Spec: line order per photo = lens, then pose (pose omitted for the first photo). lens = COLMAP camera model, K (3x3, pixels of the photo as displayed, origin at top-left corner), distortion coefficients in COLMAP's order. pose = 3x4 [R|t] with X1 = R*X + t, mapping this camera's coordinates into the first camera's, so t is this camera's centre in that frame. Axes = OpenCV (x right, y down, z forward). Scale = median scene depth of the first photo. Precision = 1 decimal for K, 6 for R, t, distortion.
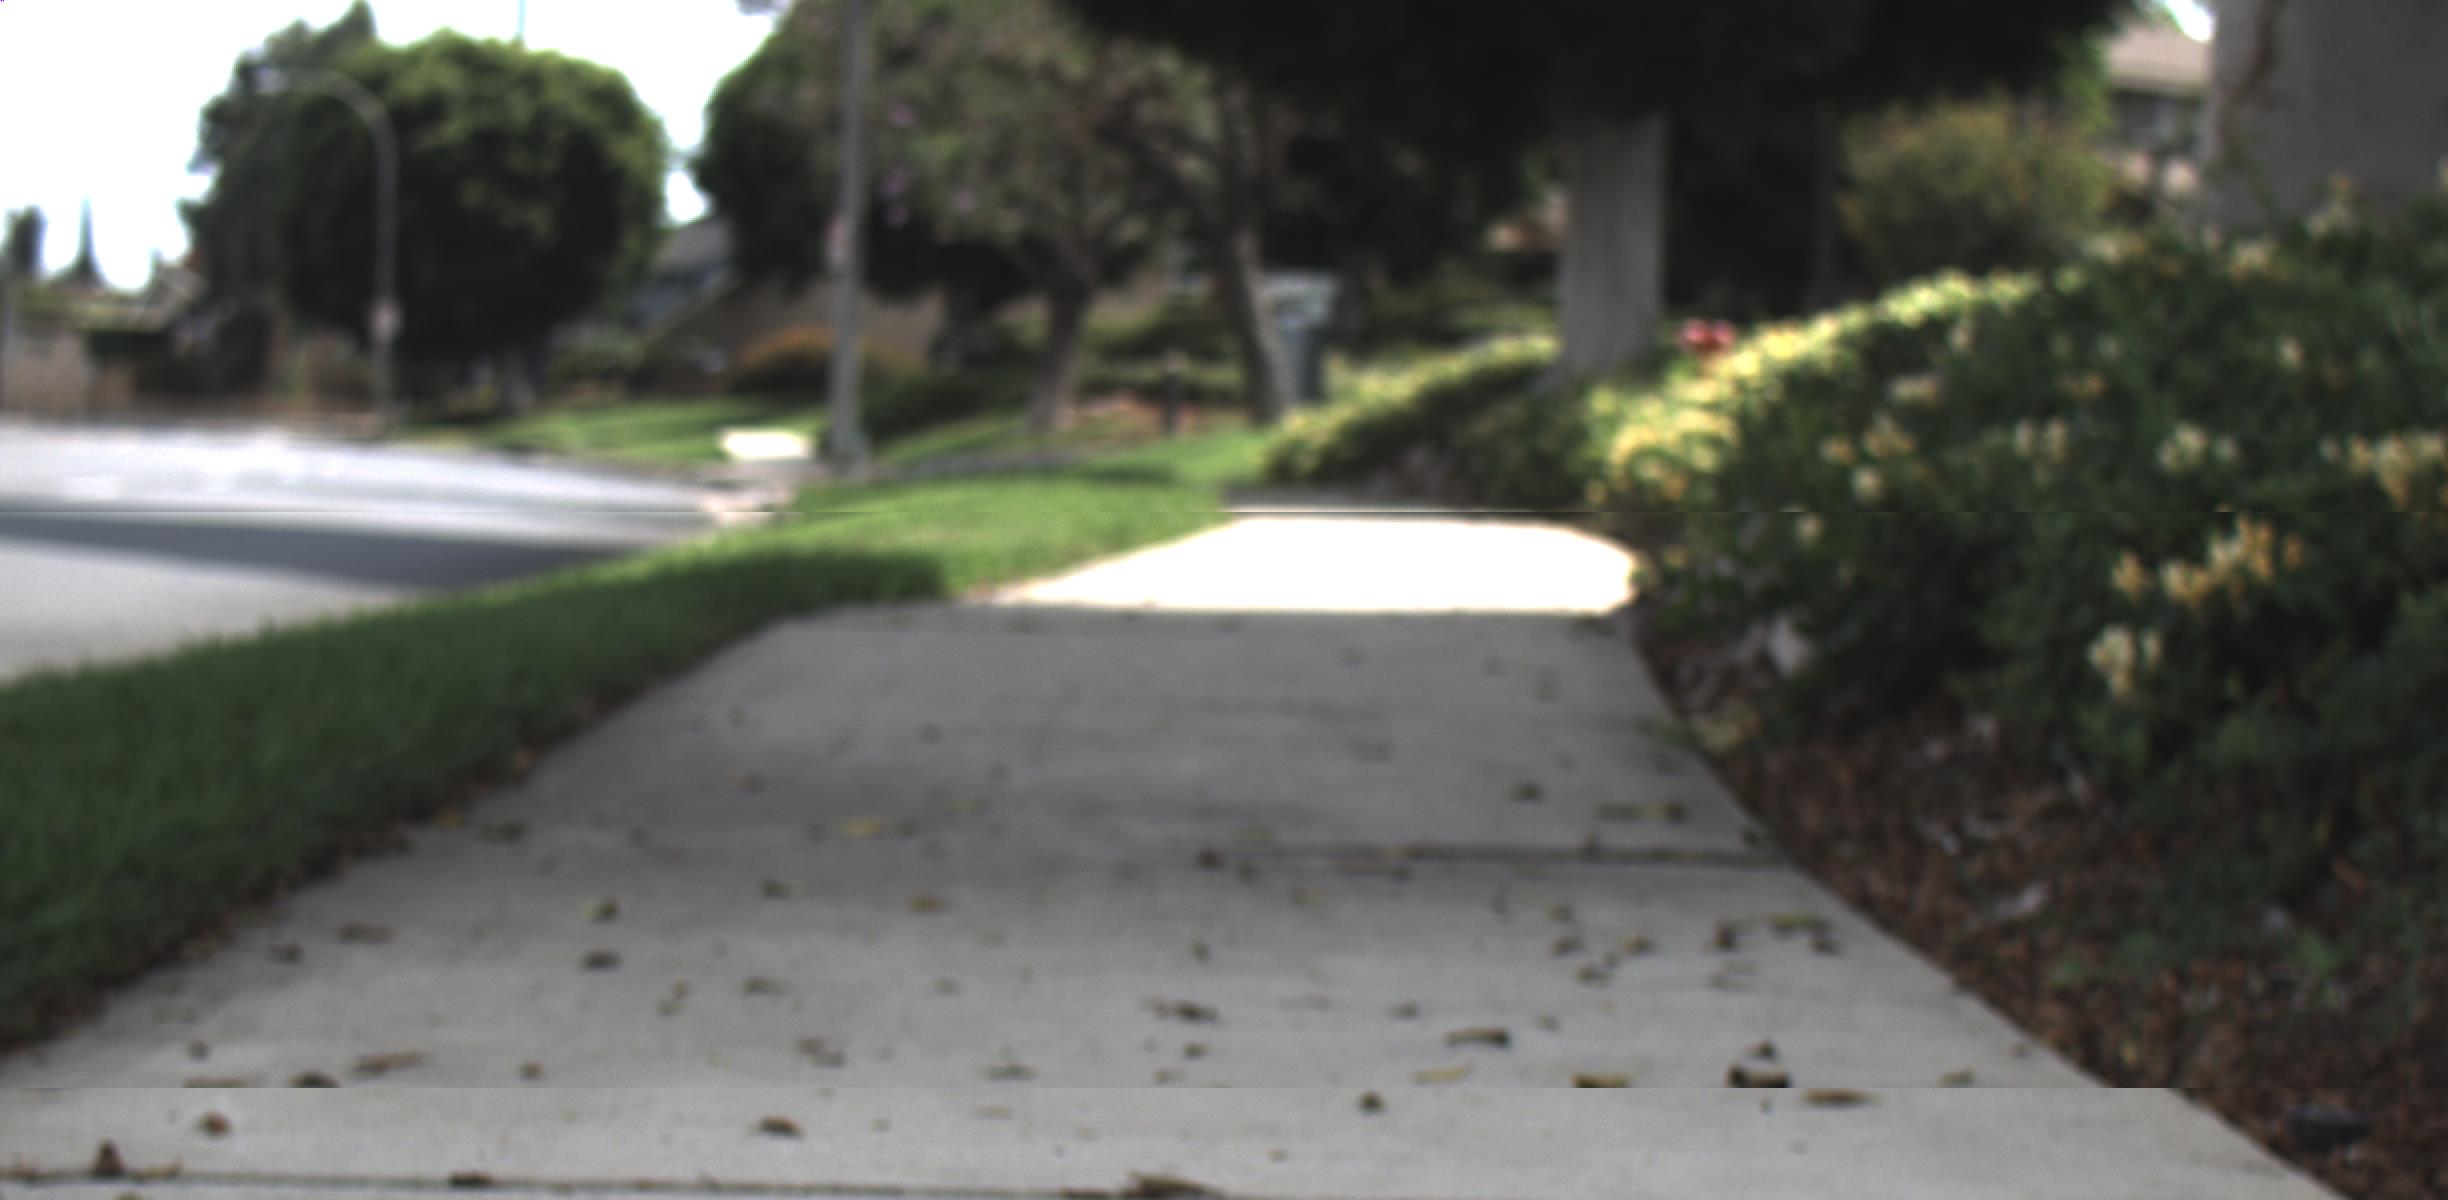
lens RADIAL K [[10677.8, 0, 1211.2], [0, 10677.8, 600.1], [0, 0, 1]] dist [1.172975, 0.000000]
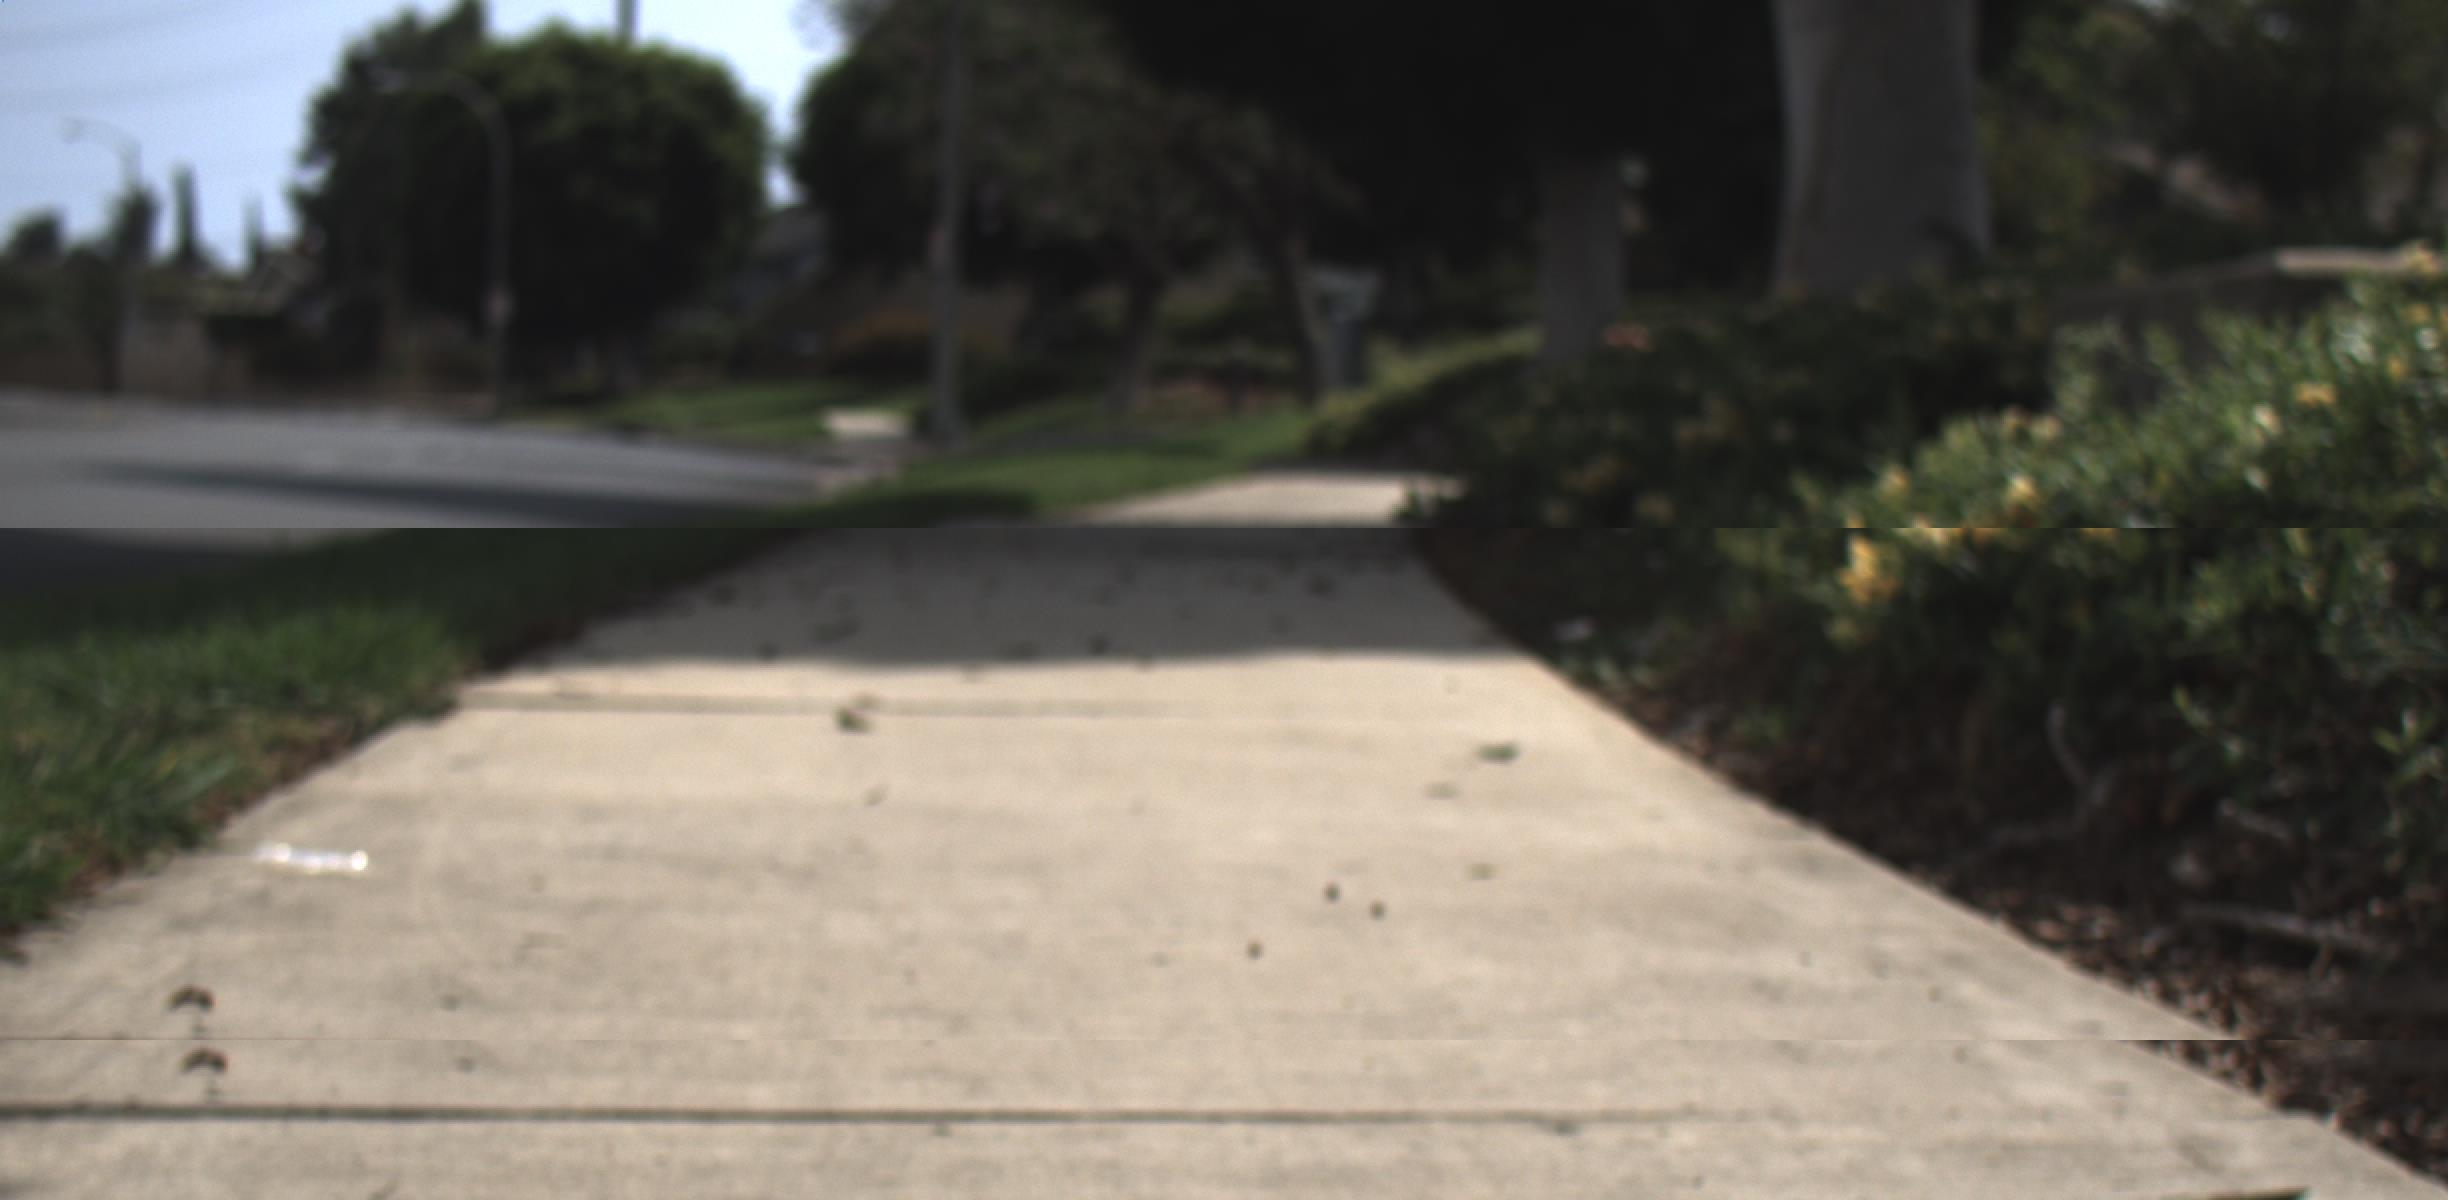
lens RADIAL K [[10677.8, 0, 1202.4], [0, 10677.8, 574.9], [0, 0, 1]] dist [1.172975, 0.000000]
pose [[0.999963, -0.001459, -0.008421, 0.001461], [0.001456, 0.999999, -0.000296, 0.001044], [0.008421, 0.000283, 0.999965, -0.073216]]
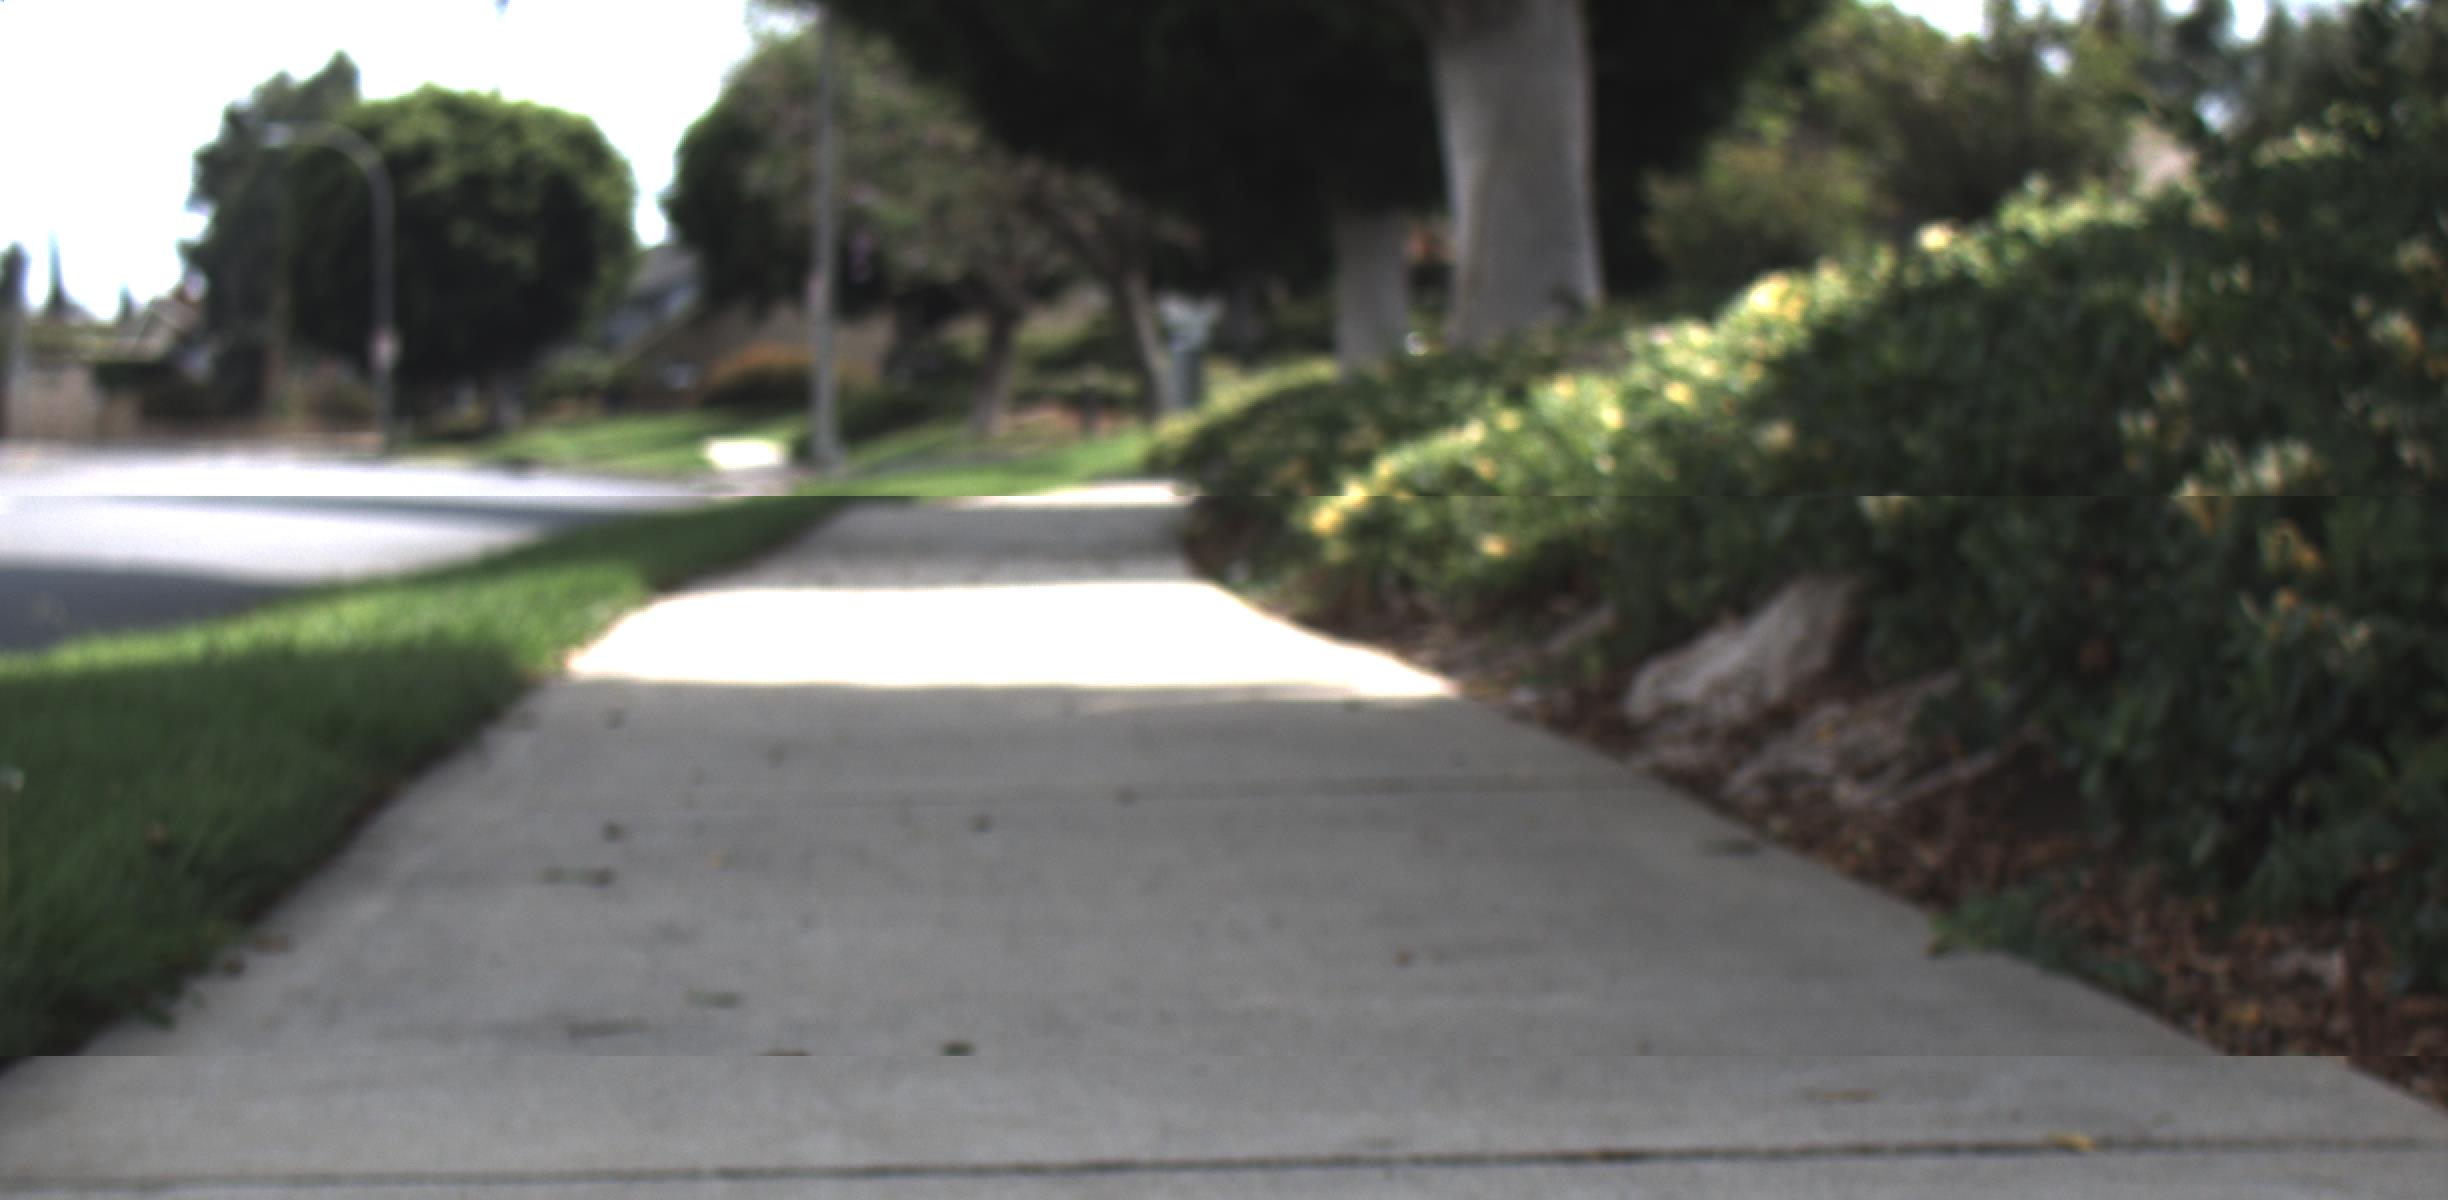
lens RADIAL K [[10677.8, 0, 1225.9], [0, 10677.8, 618.1], [0, 0, 1]] dist [1.172975, 0.000000]
pose [[0.999669, -0.024974, 0.006110, 0.002662], [0.024962, 0.999686, 0.001992, 0.002139], [-0.006158, -0.001839, 0.999979, -0.143246]]
